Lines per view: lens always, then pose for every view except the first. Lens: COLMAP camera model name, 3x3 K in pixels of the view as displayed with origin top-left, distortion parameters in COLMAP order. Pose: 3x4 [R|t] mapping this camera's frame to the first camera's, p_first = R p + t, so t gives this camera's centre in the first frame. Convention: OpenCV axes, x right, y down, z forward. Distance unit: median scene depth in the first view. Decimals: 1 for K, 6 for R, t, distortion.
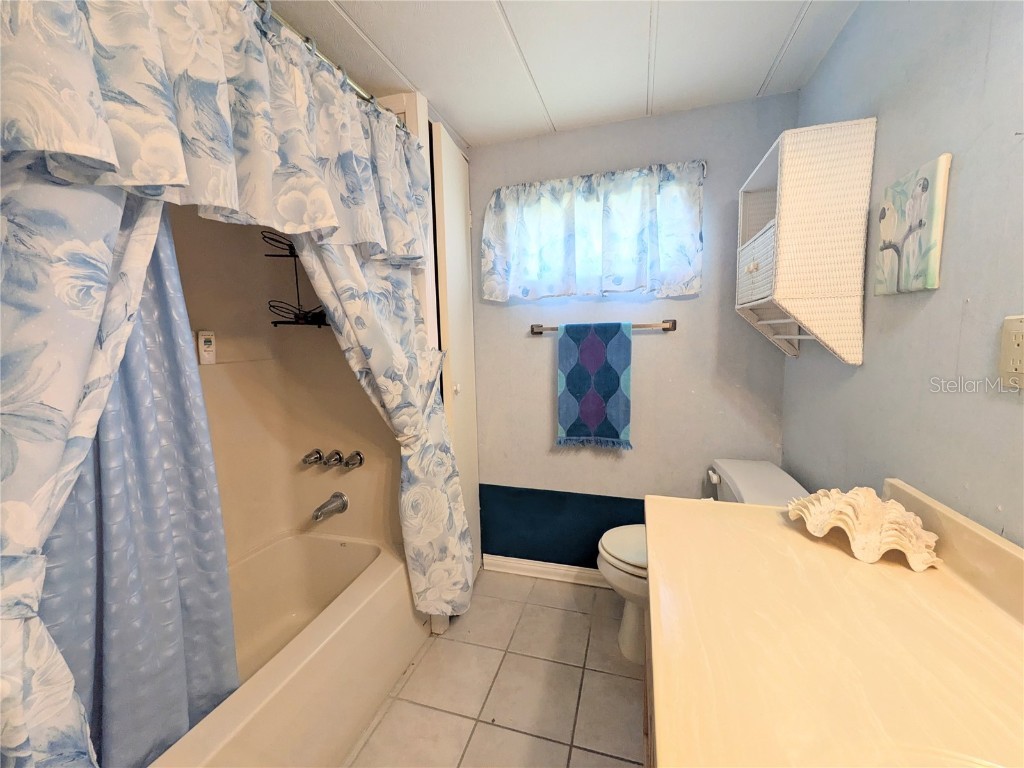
lens RADIAL K [[410.9, 0, 515.2], [0, 410.9, 384.4], [0, 0, 1]] dist [-0.001980, 0.000397]
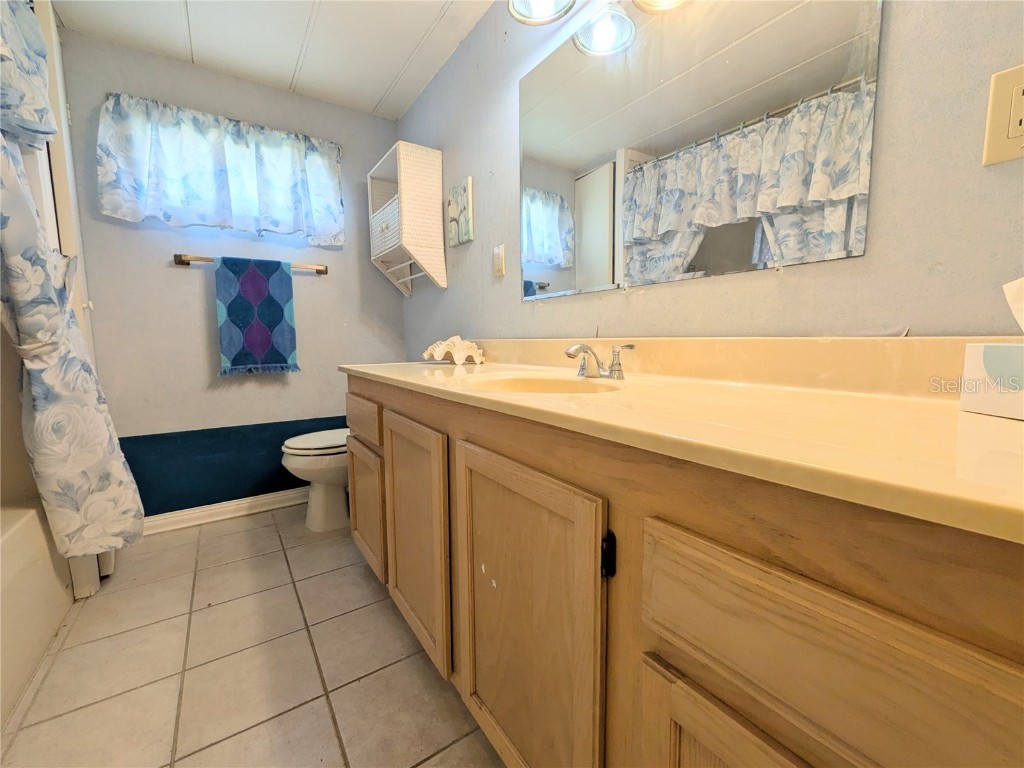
lens RADIAL K [[410.9, 0, 512.5], [0, 410.9, 379.7], [0, 0, 1]] dist [-0.001980, 0.000397]
pose [[0.629956, -0.070130, 0.773458, -0.263853], [0.083265, 0.996273, 0.022516, 0.223847], [-0.772155, 0.050218, 0.633447, -0.230045]]
